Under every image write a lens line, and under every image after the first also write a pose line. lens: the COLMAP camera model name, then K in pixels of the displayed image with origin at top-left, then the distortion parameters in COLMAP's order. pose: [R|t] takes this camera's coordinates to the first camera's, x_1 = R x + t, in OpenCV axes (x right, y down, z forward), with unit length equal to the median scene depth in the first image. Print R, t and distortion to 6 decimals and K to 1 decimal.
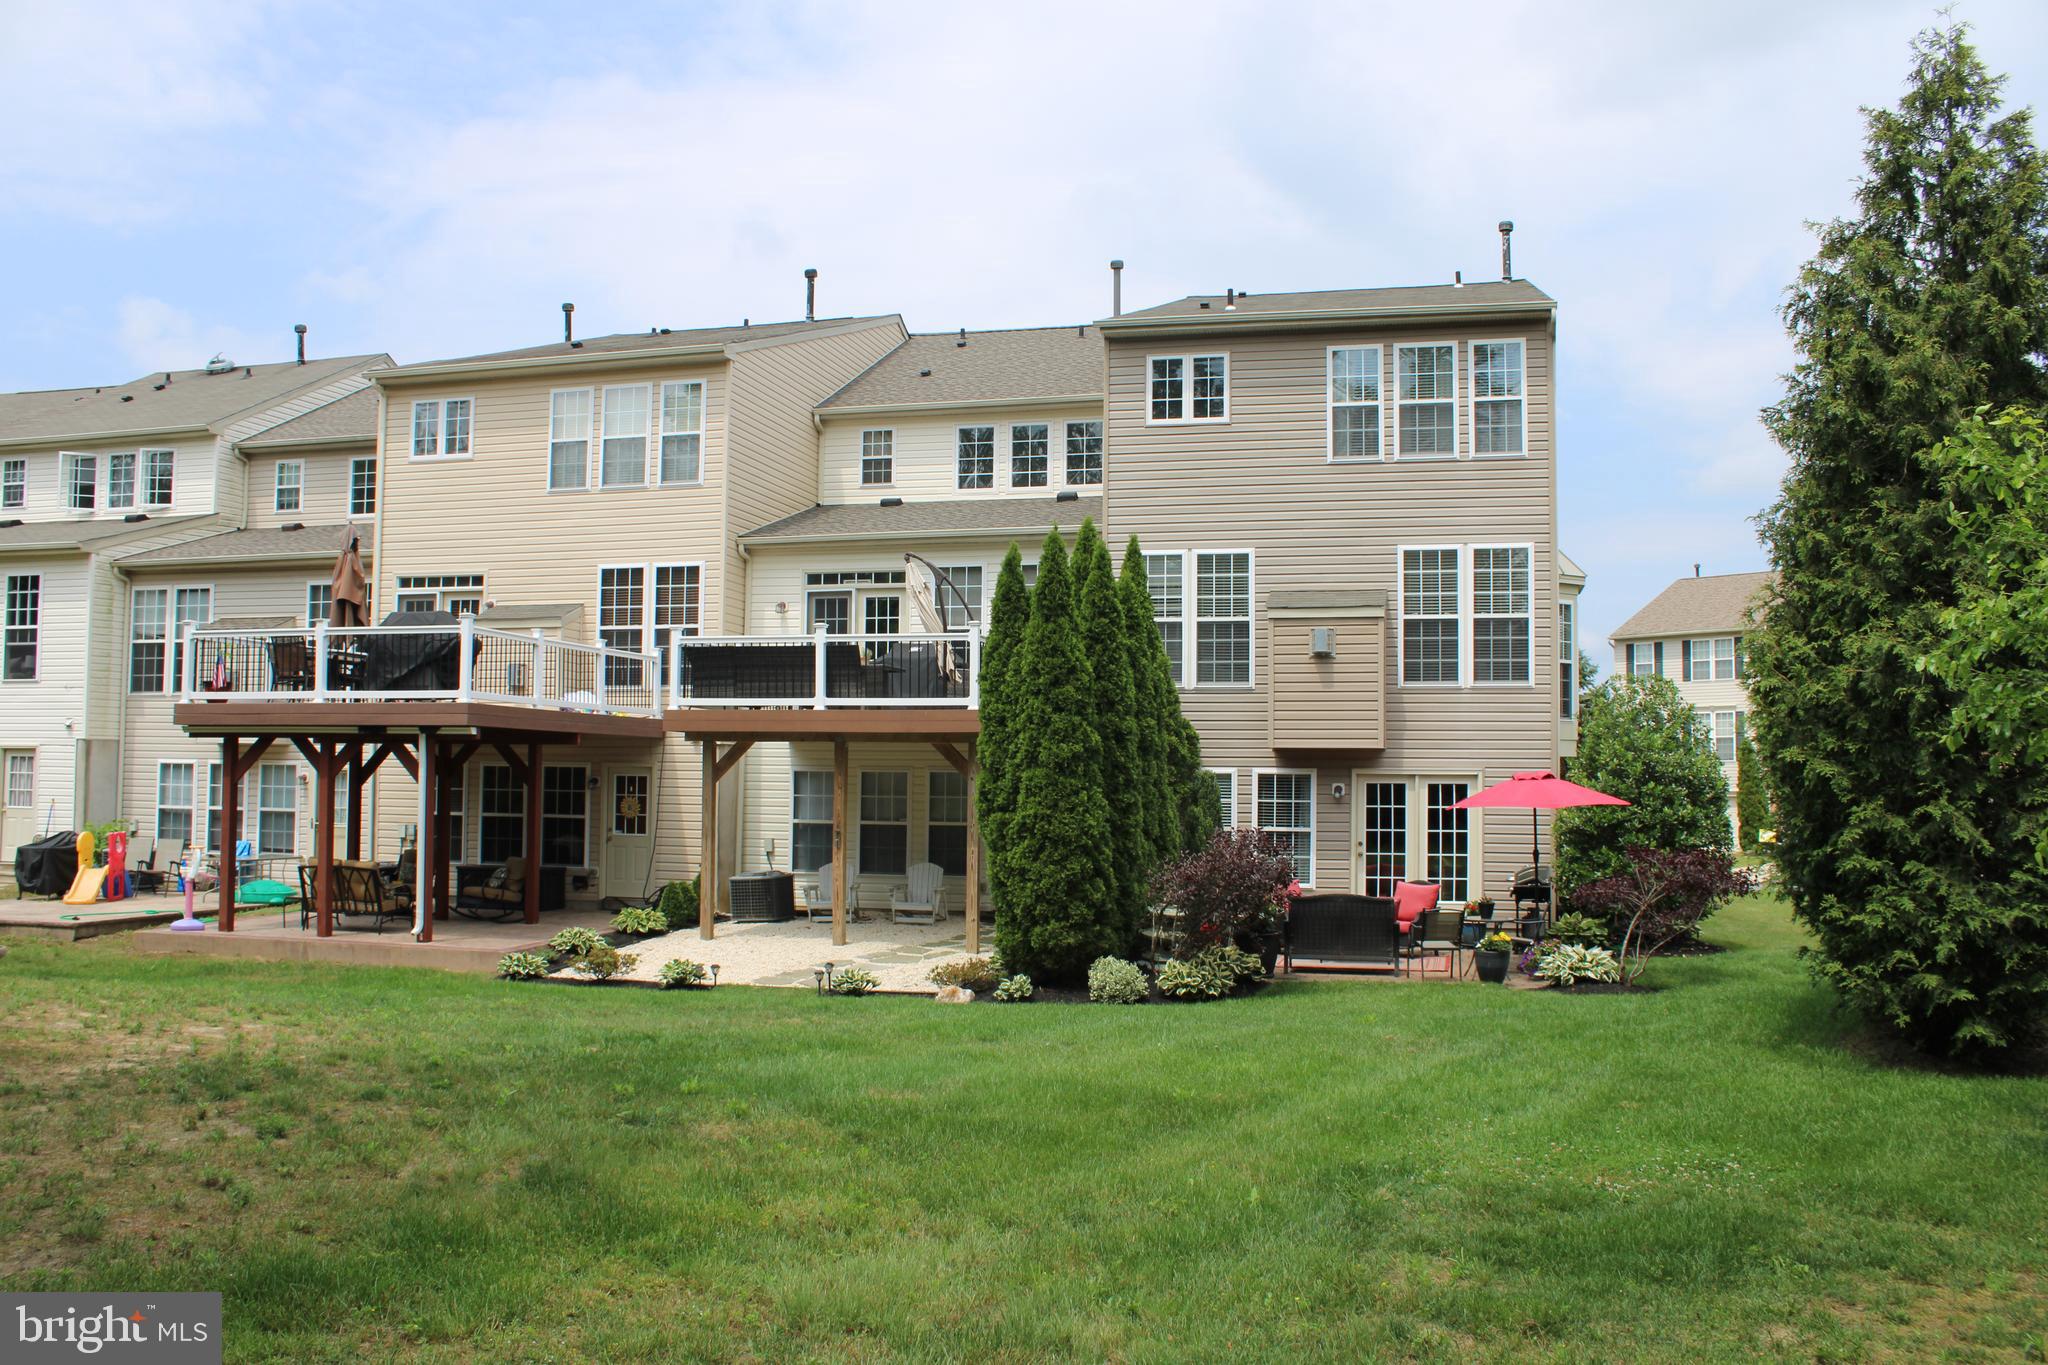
lens RADIAL K [[1731.1, 0, 1027.6], [0, 1731.1, 700.2], [0, 0, 1]] dist [-0.165590, 0.153714]
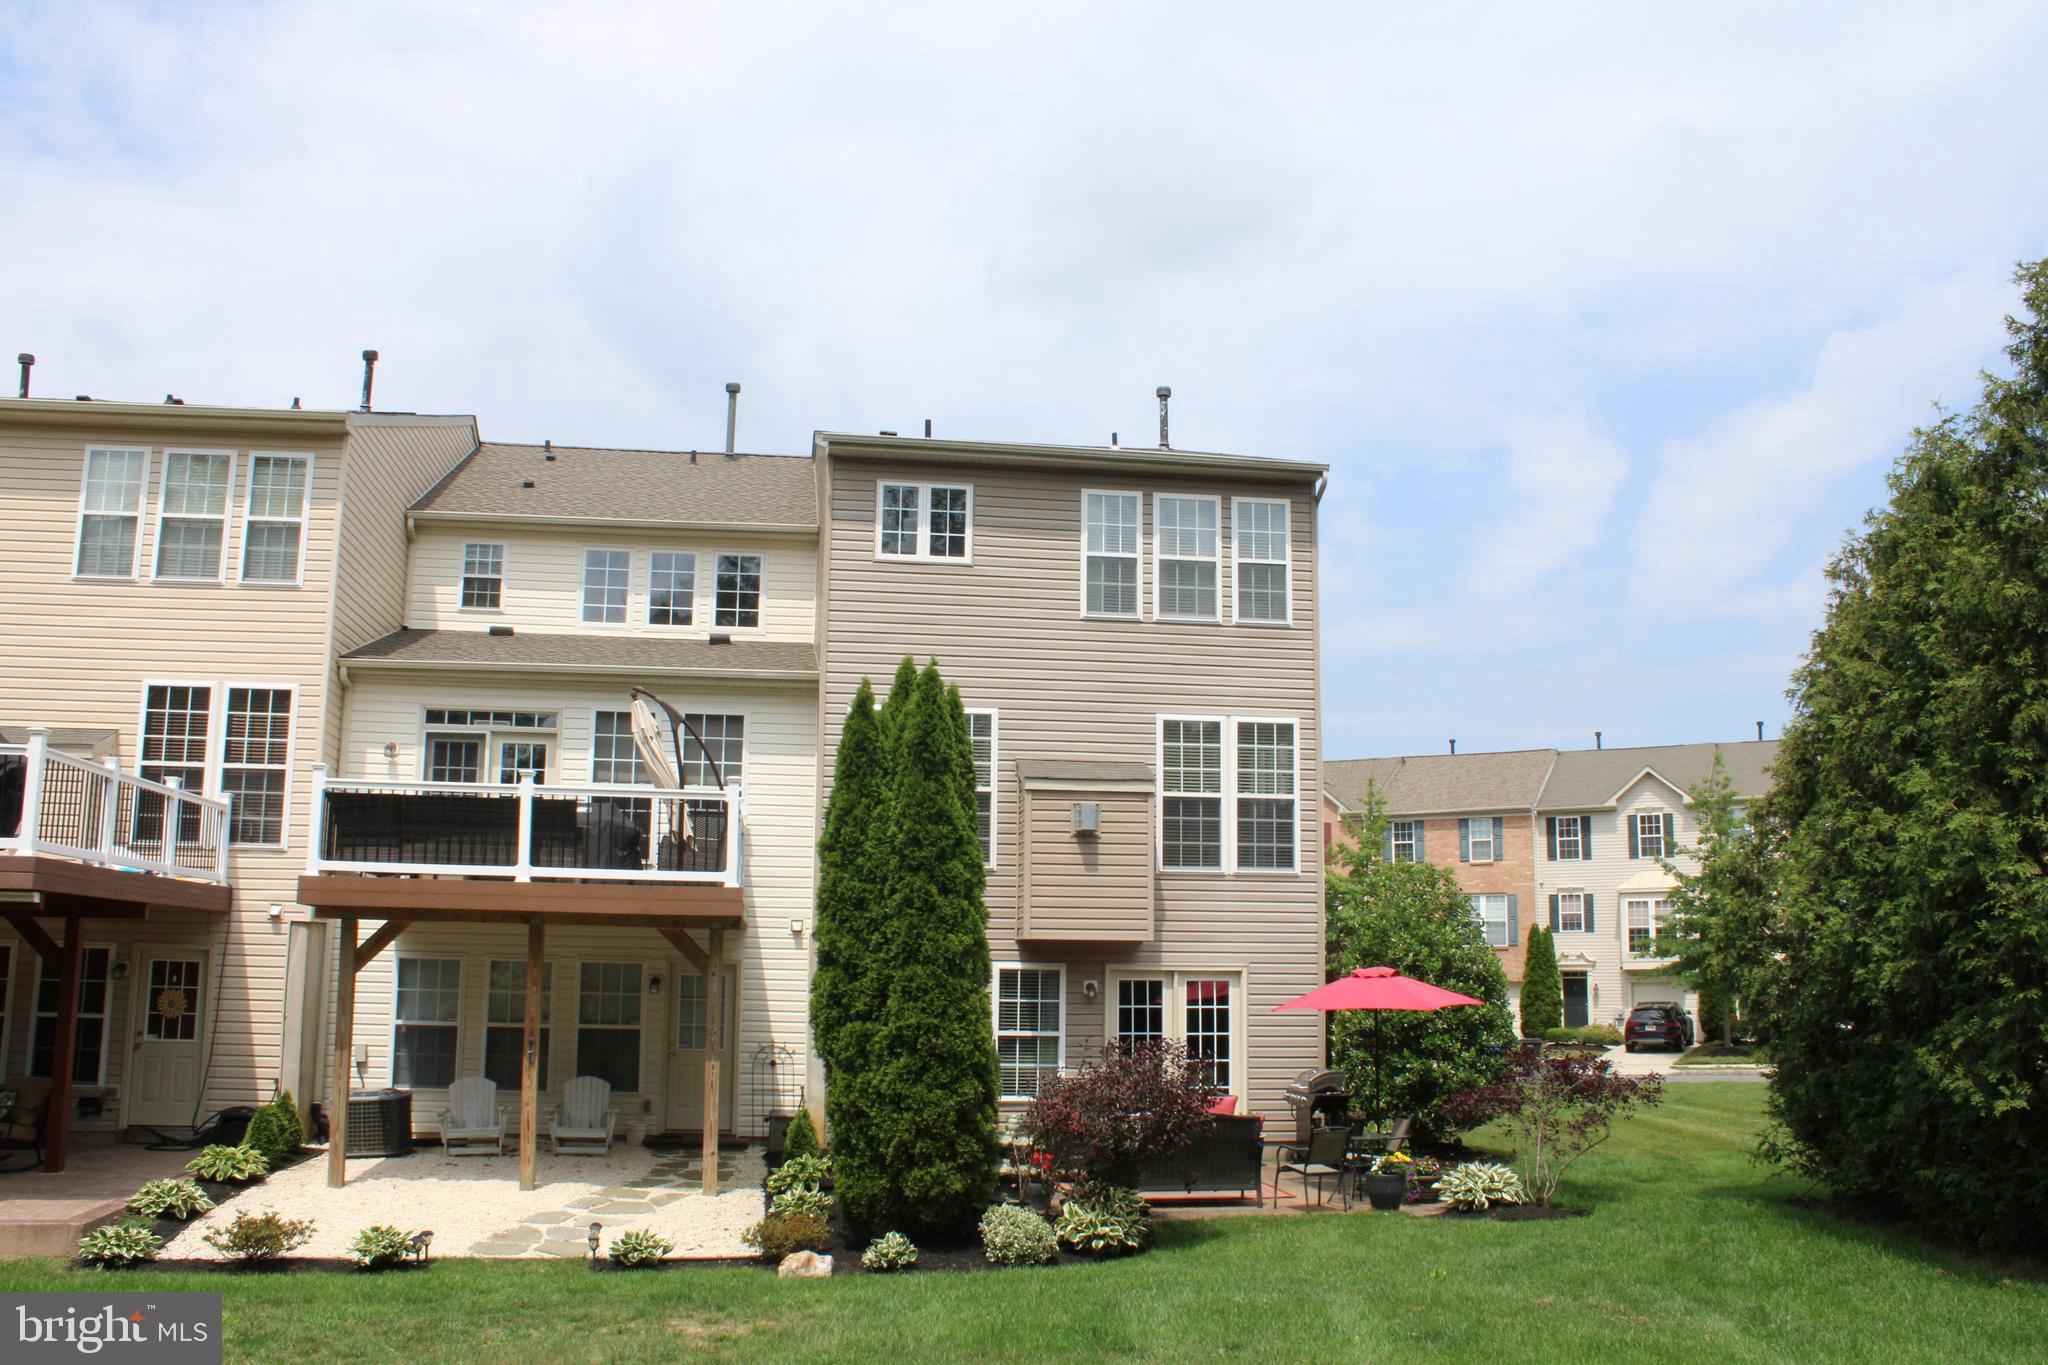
lens RADIAL K [[1731.1, 0, 1027.6], [0, 1731.1, 700.2], [0, 0, 1]] dist [-0.165590, 0.153714]
pose [[0.922798, 0.061330, 0.380372, -0.192103], [-0.020513, 0.993670, -0.110450, 0.004048], [-0.384738, 0.094120, 0.918215, 0.192873]]
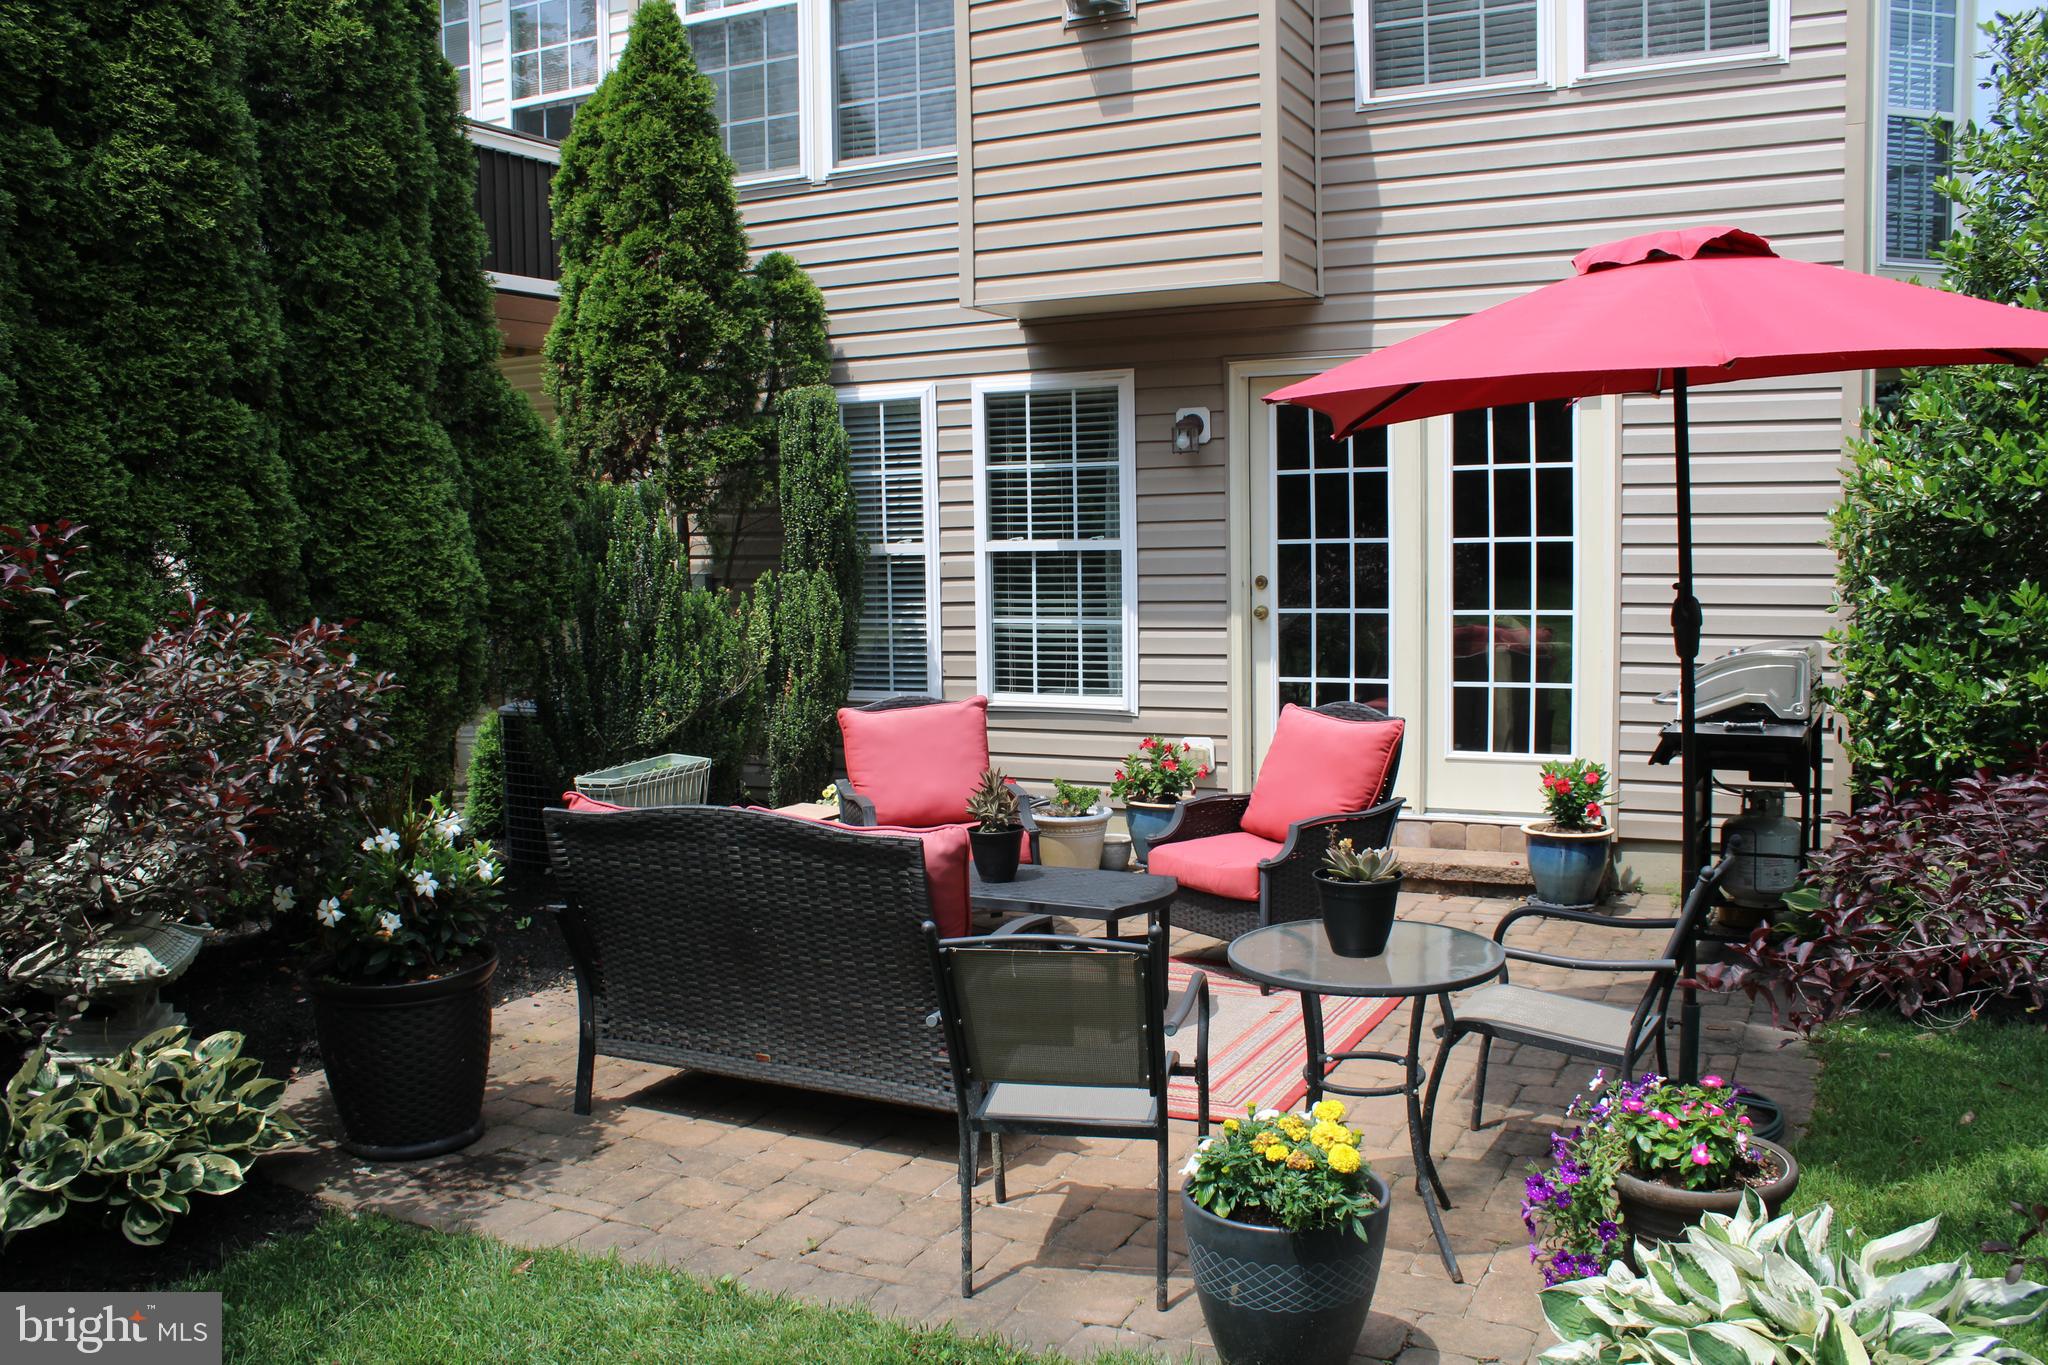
lens RADIAL K [[1708.5, 0, 1024.0], [0, 1708.5, 682.5], [0, 0, 1]] dist [-0.162915, 0.106306]
pose [[0.972289, -0.009421, -0.233591, 0.226758], [0.040171, 0.991059, 0.127232, 0.058233], [0.230304, -0.133089, 0.963975, 0.659677]]
